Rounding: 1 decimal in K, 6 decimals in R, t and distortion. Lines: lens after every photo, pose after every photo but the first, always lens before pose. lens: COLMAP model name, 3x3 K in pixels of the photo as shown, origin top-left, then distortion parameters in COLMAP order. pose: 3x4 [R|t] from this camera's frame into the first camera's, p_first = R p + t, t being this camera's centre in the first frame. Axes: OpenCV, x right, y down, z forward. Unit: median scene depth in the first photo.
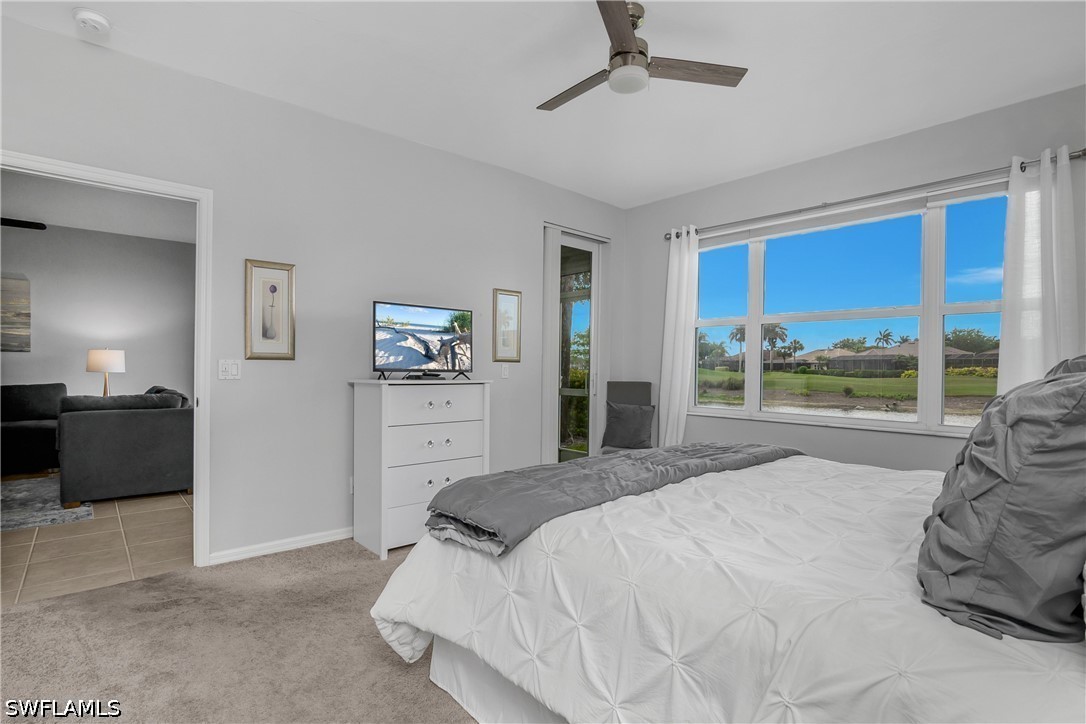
lens RADIAL K [[524.2, 0, 531.8], [0, 524.2, 366.9], [0, 0, 1]] dist [-0.019744, 0.000410]
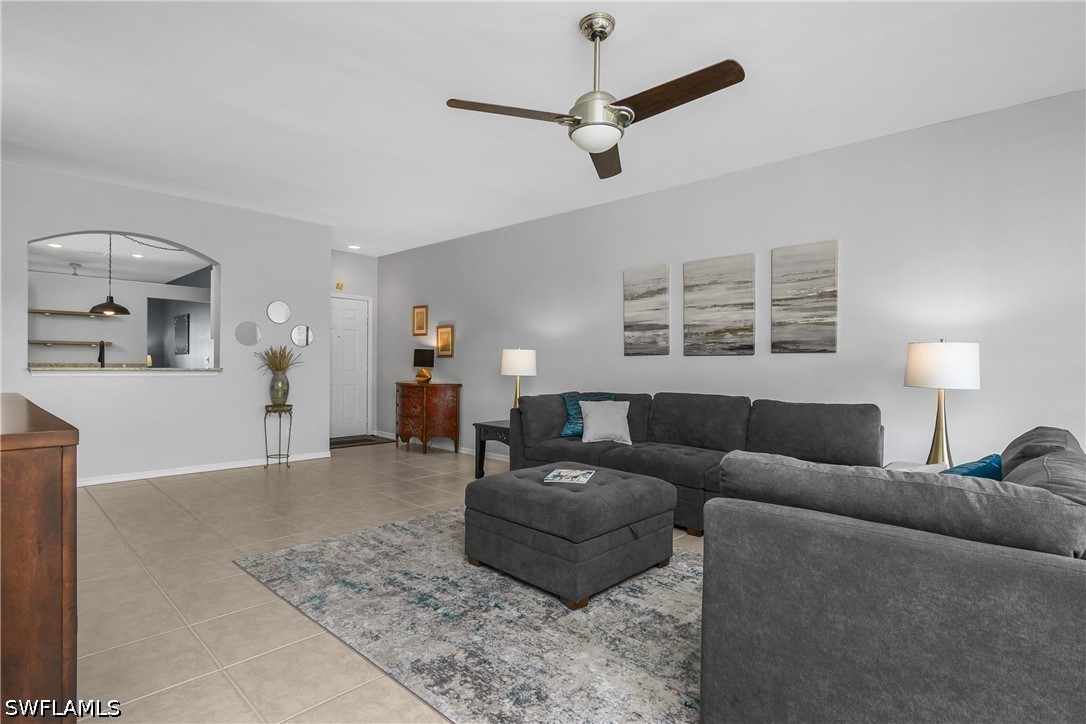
lens RADIAL K [[539.2, 0, 537.5], [0, 539.2, 365.2], [0, 0, 1]] dist [-0.023547, 0.000570]
pose [[0.112537, -0.013875, -0.993551, -0.365400], [-0.015087, 0.999763, -0.015671, 0.002652], [0.993533, 0.016753, 0.112301, 0.564915]]
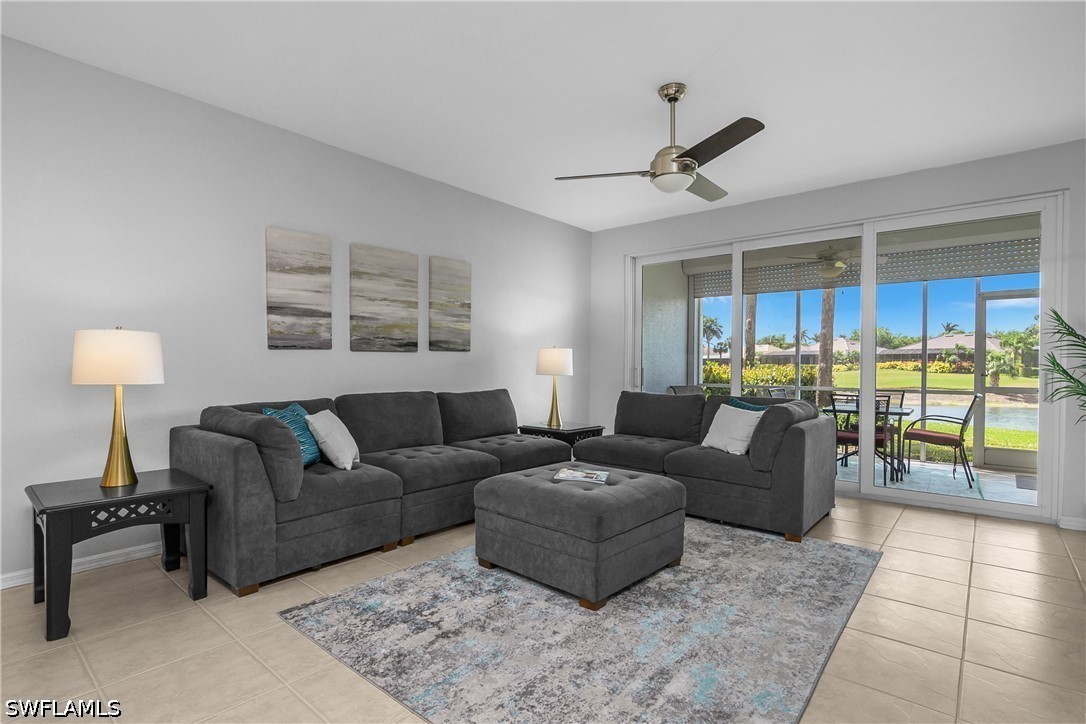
lens RADIAL K [[524.2, 0, 531.8], [0, 524.2, 366.9], [0, 0, 1]] dist [-0.019744, 0.000410]
pose [[0.989849, -0.006283, 0.141984, -0.999556], [0.005227, 0.999956, 0.007810, -0.010401], [-0.142026, -0.006988, 0.989838, 0.167845]]
